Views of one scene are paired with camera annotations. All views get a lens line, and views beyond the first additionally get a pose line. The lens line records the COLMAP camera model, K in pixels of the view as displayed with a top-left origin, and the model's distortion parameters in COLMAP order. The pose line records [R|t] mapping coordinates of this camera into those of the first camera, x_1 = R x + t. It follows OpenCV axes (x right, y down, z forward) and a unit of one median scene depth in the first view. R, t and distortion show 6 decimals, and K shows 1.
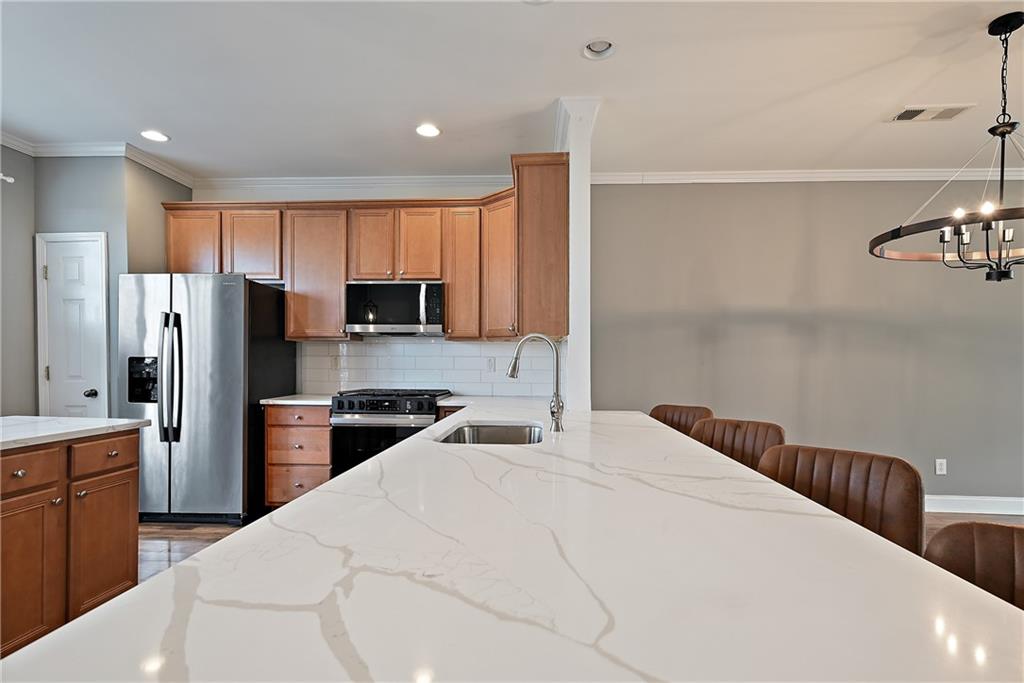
lens RADIAL K [[505.4, 0, 518.0], [0, 505.4, 366.8], [0, 0, 1]] dist [0.001073, -0.000160]
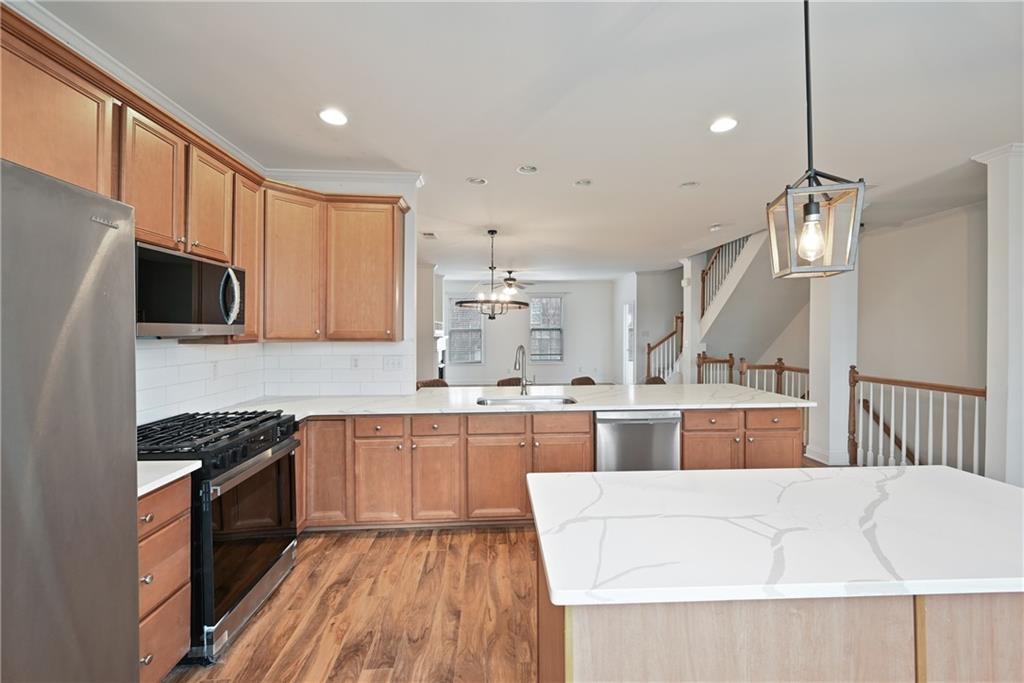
lens RADIAL K [[412.8, 0, 514.7], [0, 412.8, 328.9], [0, 0, 1]] dist [-0.000315, -0.000193]
pose [[-0.114820, -0.005771, 0.993369, -0.865337], [0.008625, 0.999940, 0.006806, -0.081530], [-0.993349, 0.009350, -0.114764, 0.695900]]
